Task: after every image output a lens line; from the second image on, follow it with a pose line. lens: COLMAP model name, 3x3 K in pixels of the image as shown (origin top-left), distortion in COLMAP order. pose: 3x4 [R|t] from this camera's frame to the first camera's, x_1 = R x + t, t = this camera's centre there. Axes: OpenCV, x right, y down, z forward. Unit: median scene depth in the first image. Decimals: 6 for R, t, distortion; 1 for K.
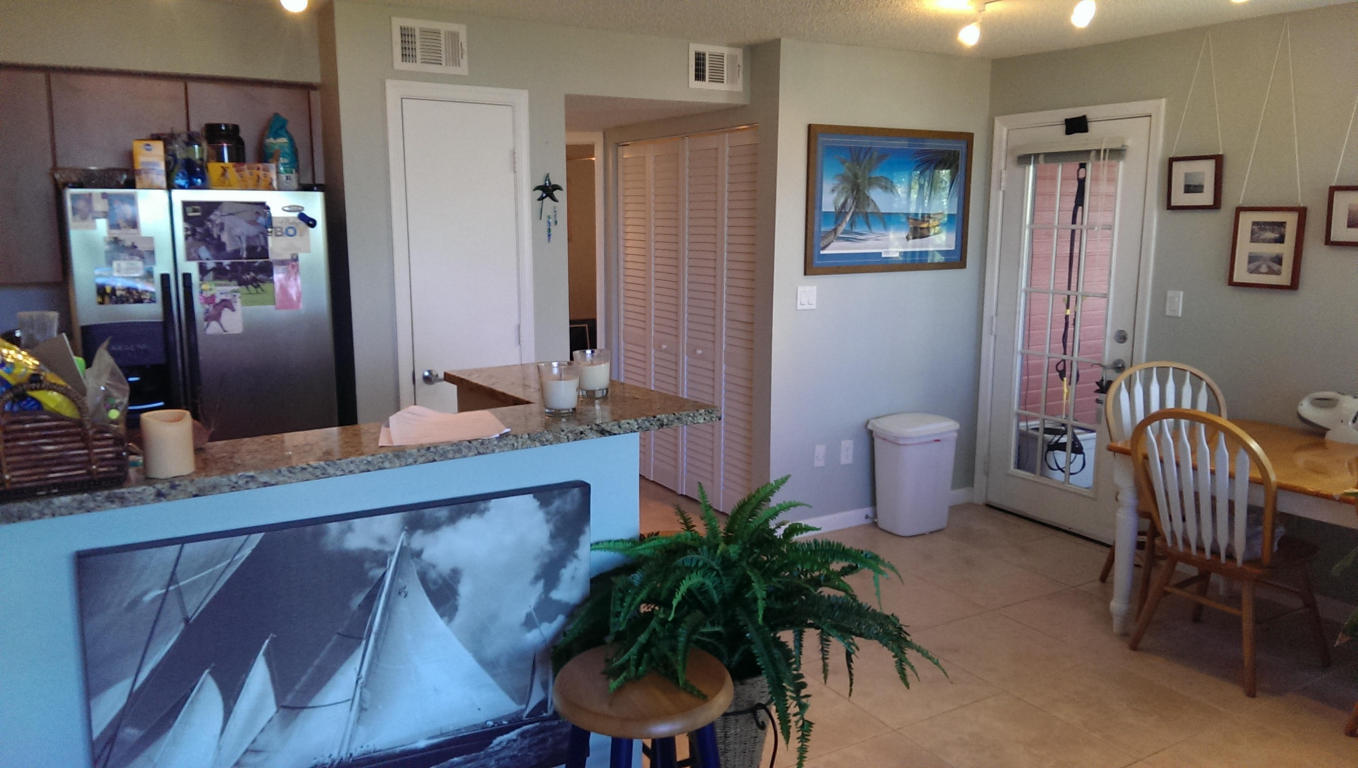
lens RADIAL K [[1005.4, 0, 678.8], [0, 1005.4, 383.1], [0, 0, 1]] dist [0.009437, -0.001762]
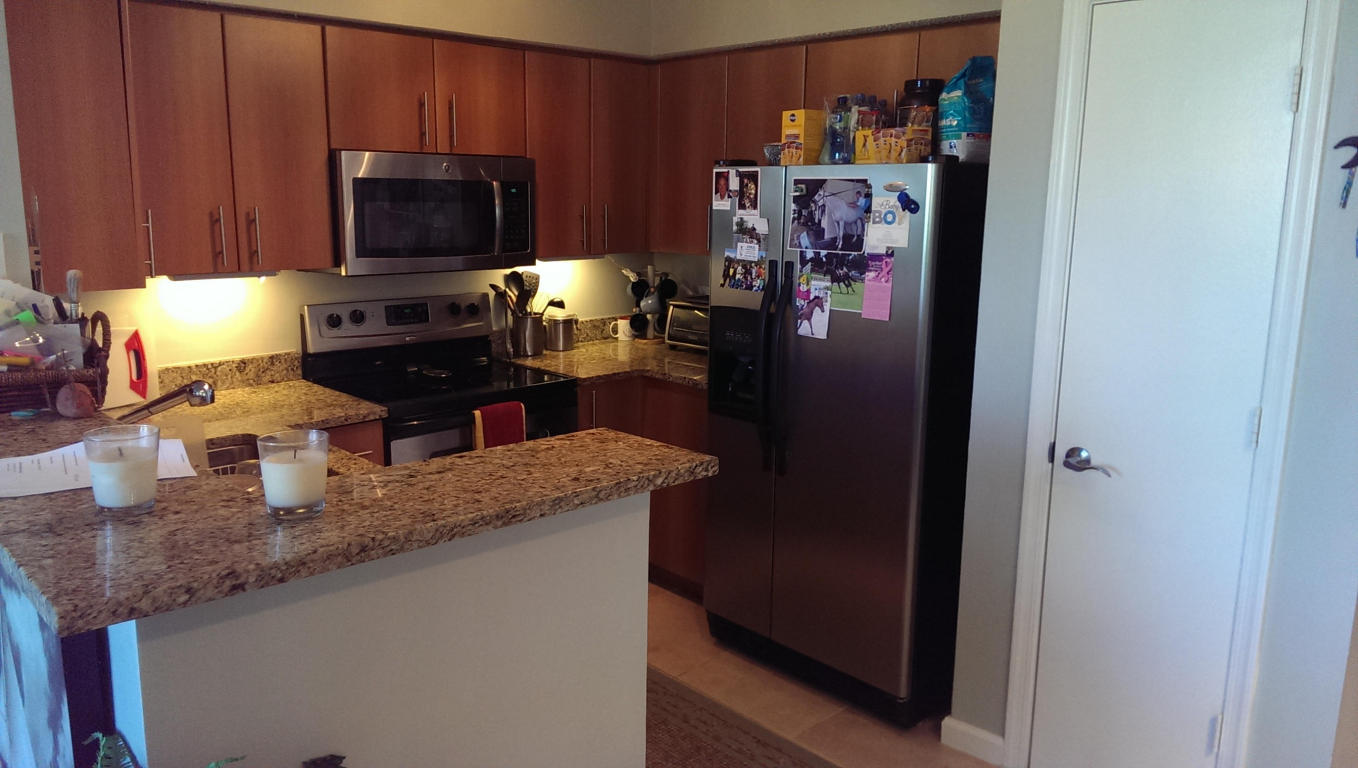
lens RADIAL K [[1005.4, 0, 677.5], [0, 1005.4, 384.9], [0, 0, 1]] dist [0.009437, -0.001762]
pose [[0.183589, 0.191871, -0.964096, 0.346371], [-0.163979, 0.973001, 0.162418, -0.128095], [0.969230, 0.128274, 0.210095, 0.720943]]
